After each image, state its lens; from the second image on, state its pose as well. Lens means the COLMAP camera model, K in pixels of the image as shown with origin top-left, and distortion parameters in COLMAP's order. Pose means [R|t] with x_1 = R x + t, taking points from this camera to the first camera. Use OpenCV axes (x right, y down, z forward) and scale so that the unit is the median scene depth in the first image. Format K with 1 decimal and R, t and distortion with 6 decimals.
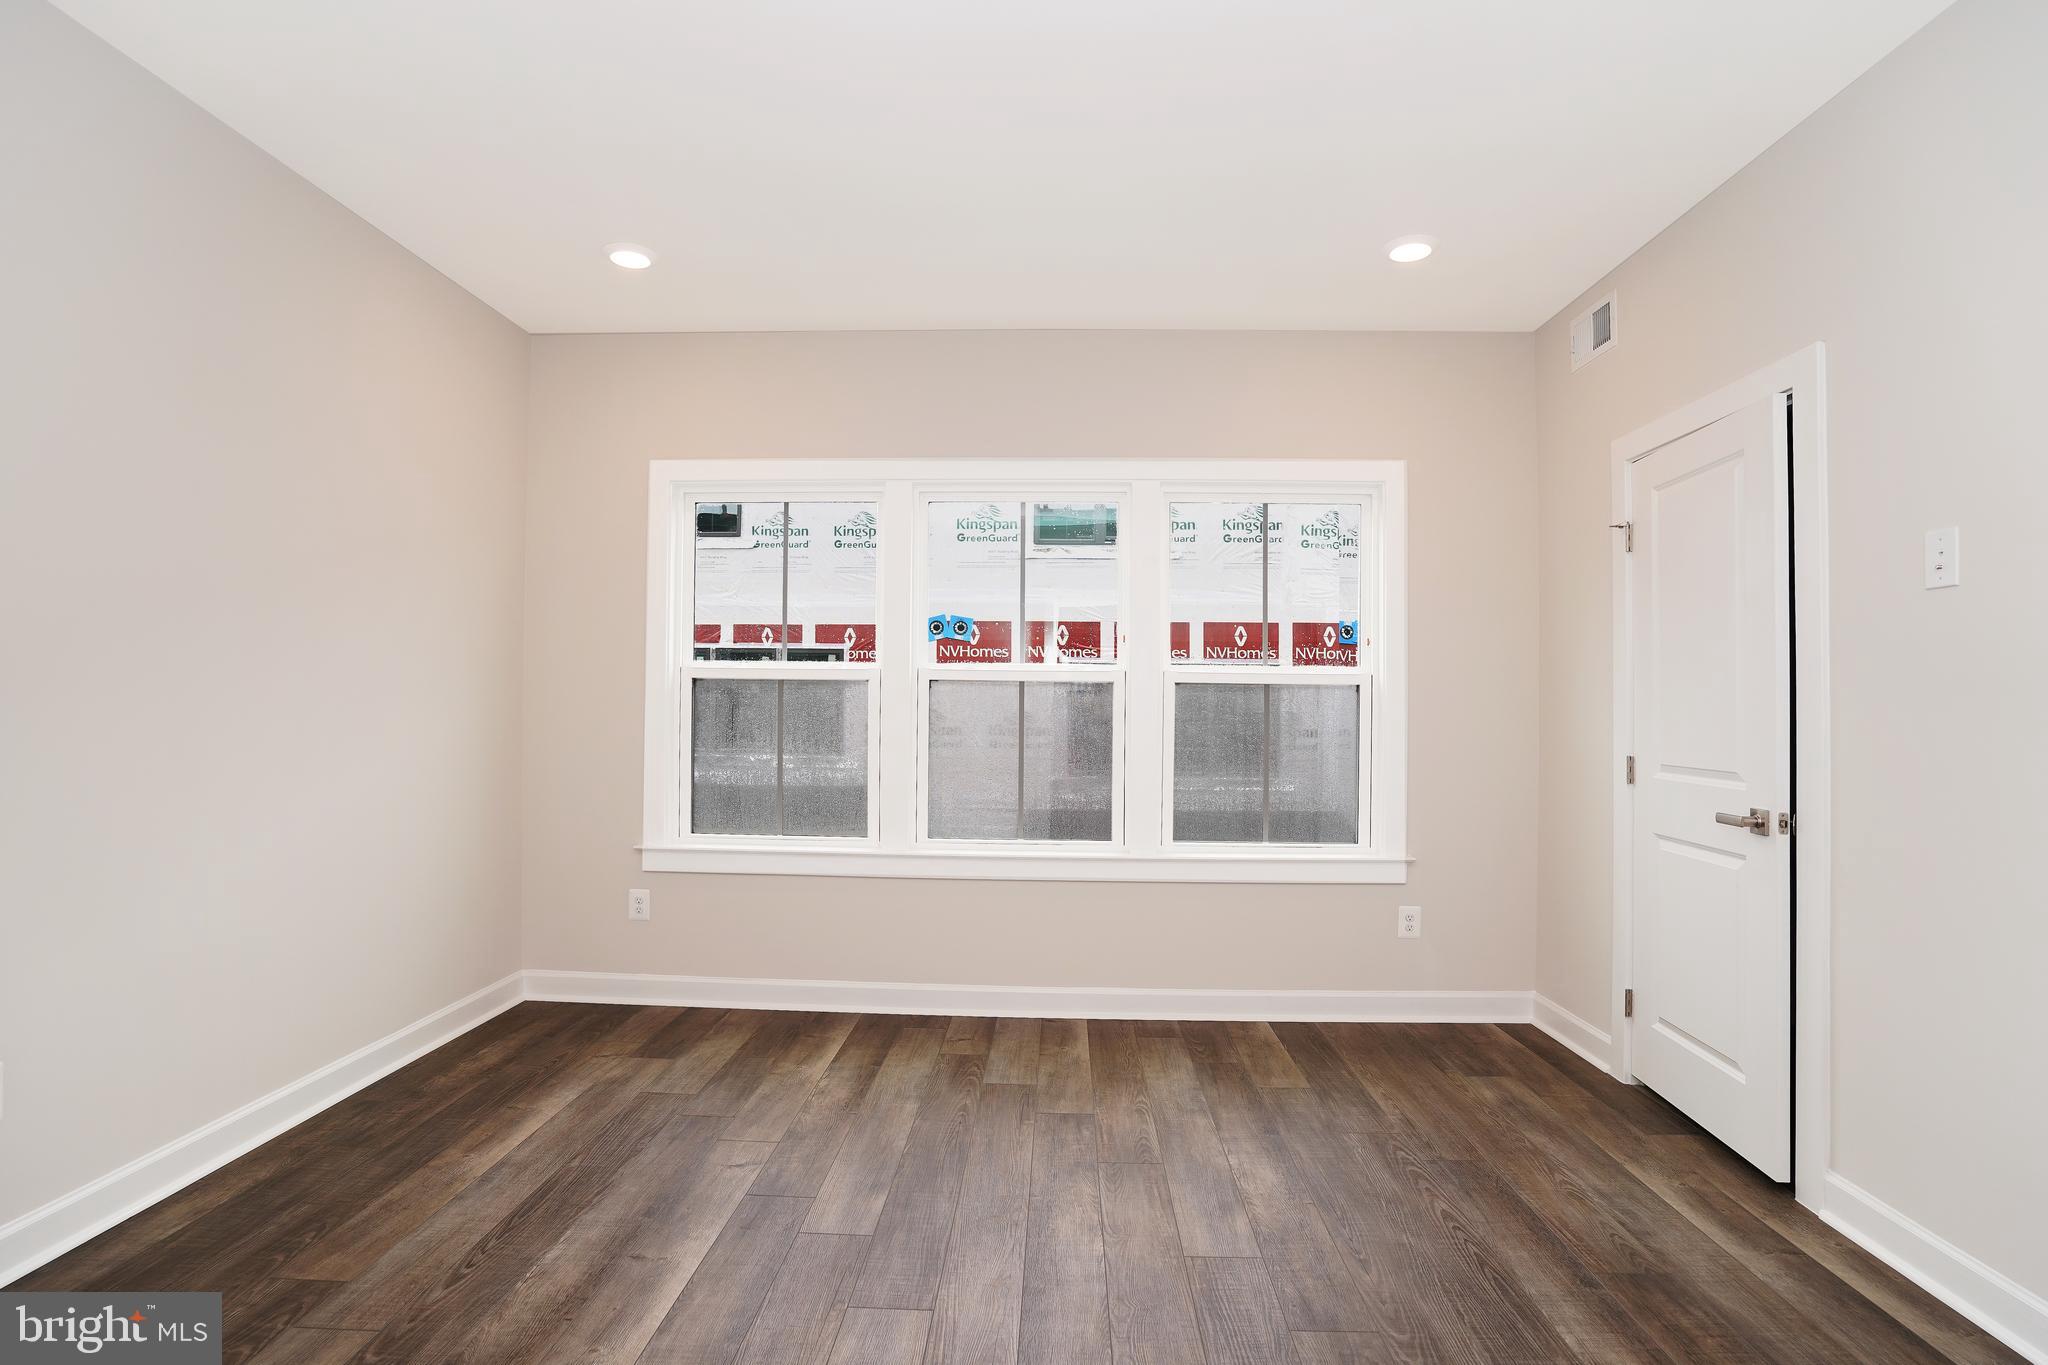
lens RADIAL K [[1009.5, 0, 1025.5], [0, 1009.5, 688.3], [0, 0, 1]] dist [-0.053058, 0.019664]
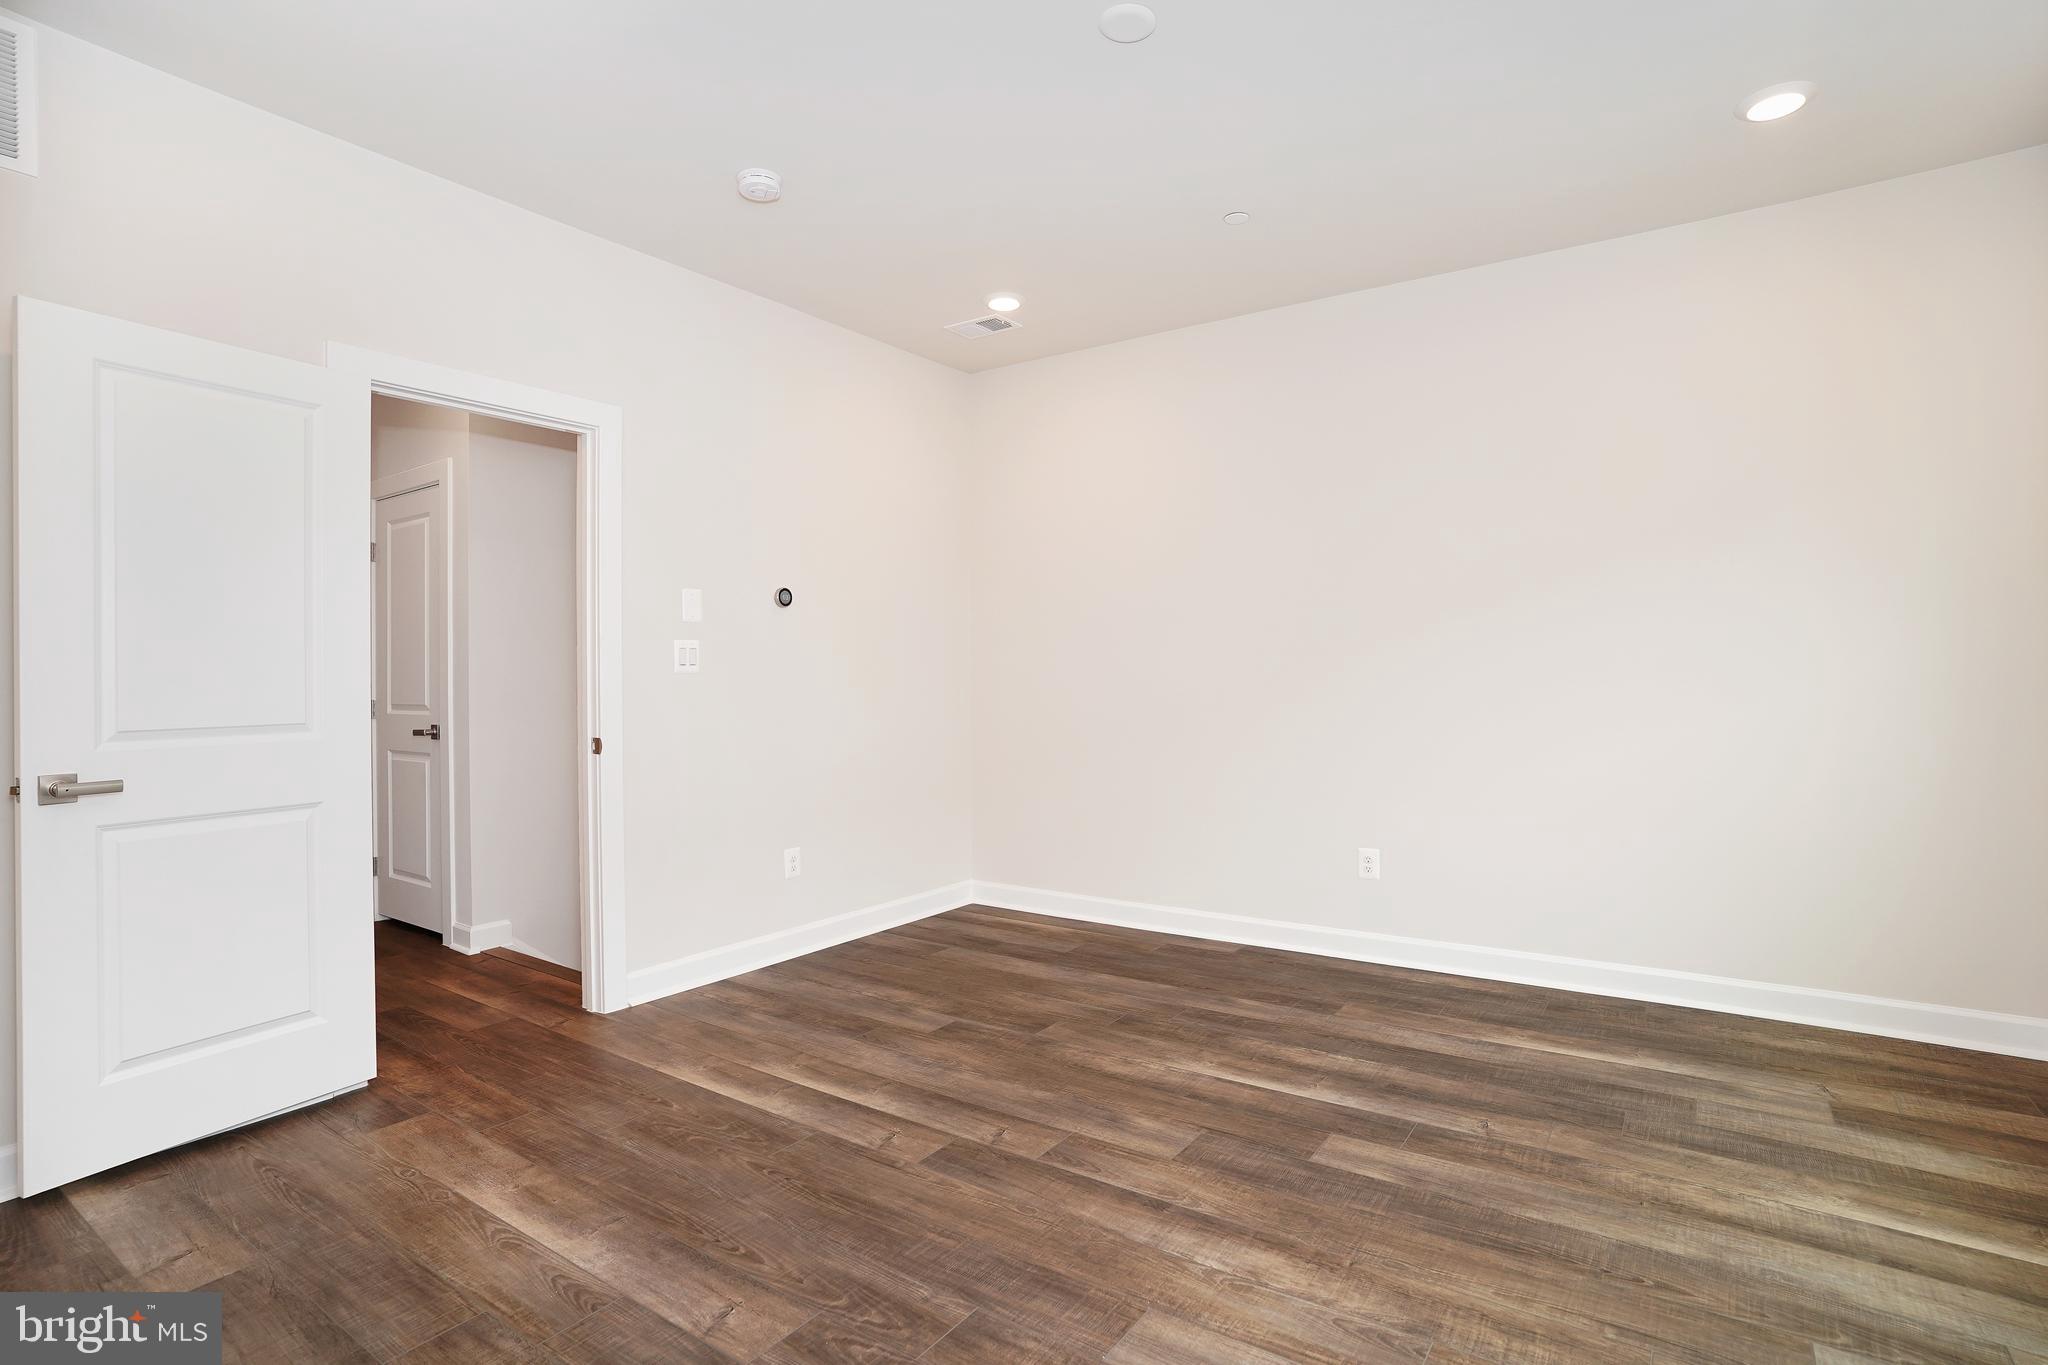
lens RADIAL K [[1009.5, 0, 1025.3], [0, 1009.5, 681.1], [0, 0, 1]] dist [-0.053058, 0.019664]
pose [[-0.532096, -0.003476, -0.846677, 0.776219], [0.010334, 0.999890, -0.010599, 0.056191], [0.846621, -0.014389, -0.532001, 1.160684]]
